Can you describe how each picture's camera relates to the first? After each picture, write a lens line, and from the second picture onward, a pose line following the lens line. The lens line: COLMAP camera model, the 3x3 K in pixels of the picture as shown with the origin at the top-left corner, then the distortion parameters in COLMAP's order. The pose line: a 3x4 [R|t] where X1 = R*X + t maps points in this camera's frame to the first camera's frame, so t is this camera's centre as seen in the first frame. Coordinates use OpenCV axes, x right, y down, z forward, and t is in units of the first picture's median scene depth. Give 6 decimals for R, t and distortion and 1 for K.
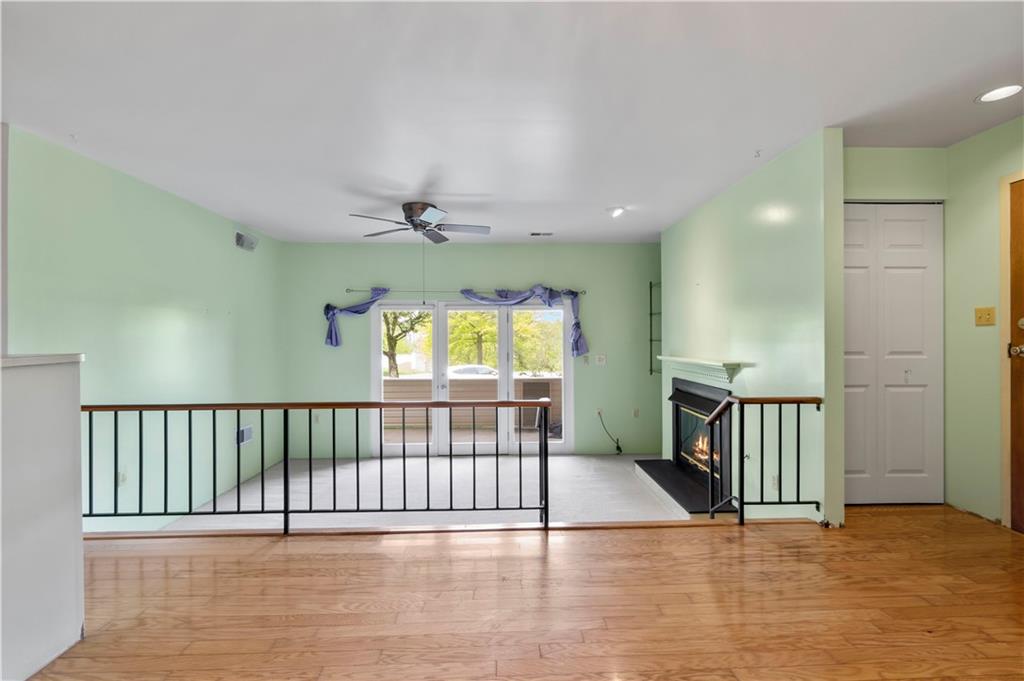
lens RADIAL K [[457.2, 0, 515.1], [0, 457.2, 338.2], [0, 0, 1]] dist [-0.002634, -0.000282]
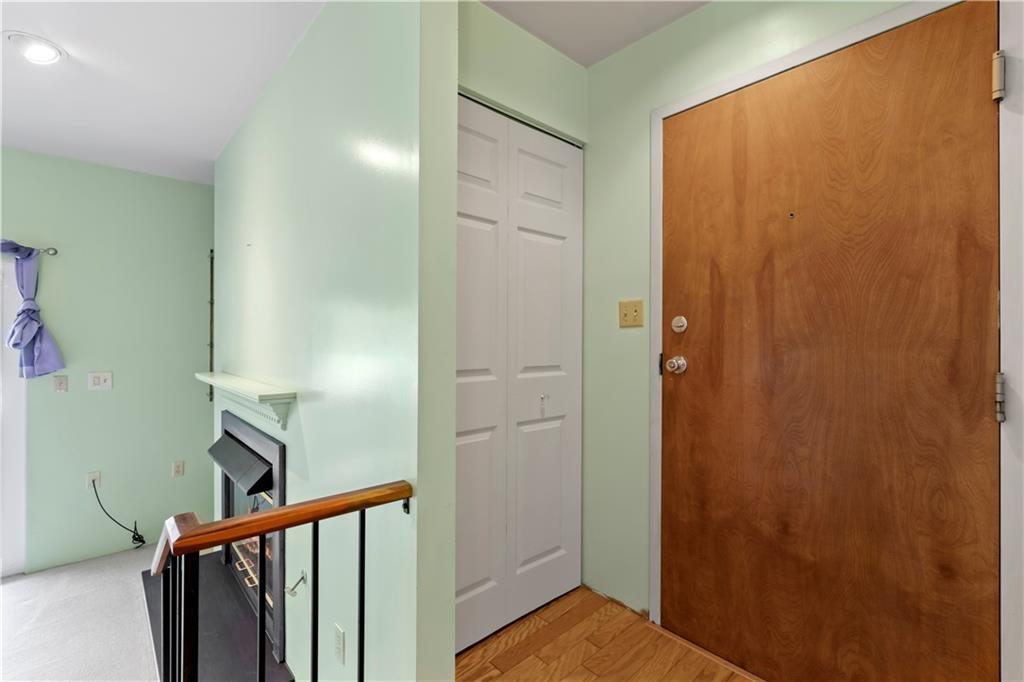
lens RADIAL K [[450.3, 0, 512.0], [0, 450.3, 341.0], [0, 0, 1]] dist [-0.002888, -0.000063]
pose [[0.759055, 0.007280, 0.650985, 0.274885], [-0.006666, 0.999972, -0.003410, -0.002142], [-0.650992, -0.001751, 0.759083, 0.363957]]
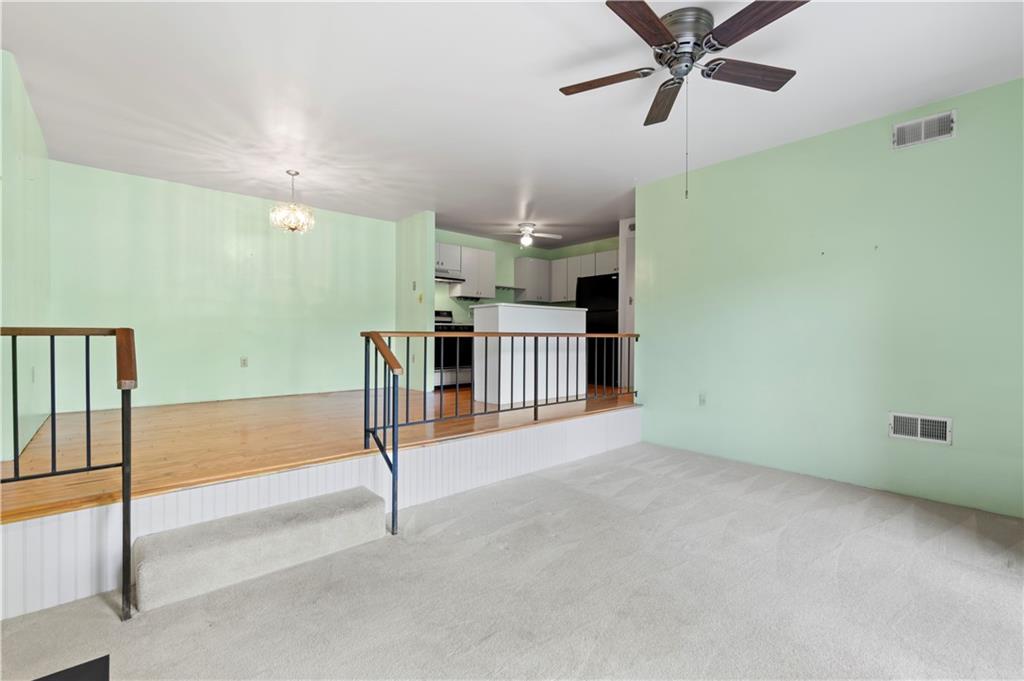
lens RADIAL K [[450.3, 0, 512.0], [0, 450.3, 340.5], [0, 0, 1]] dist [-0.002888, -0.000063]
pose [[-0.767576, 0.009305, -0.640890, 0.287100], [-0.000353, 0.999888, 0.014940, 0.083408], [0.640958, 0.011694, -0.767487, 1.201024]]
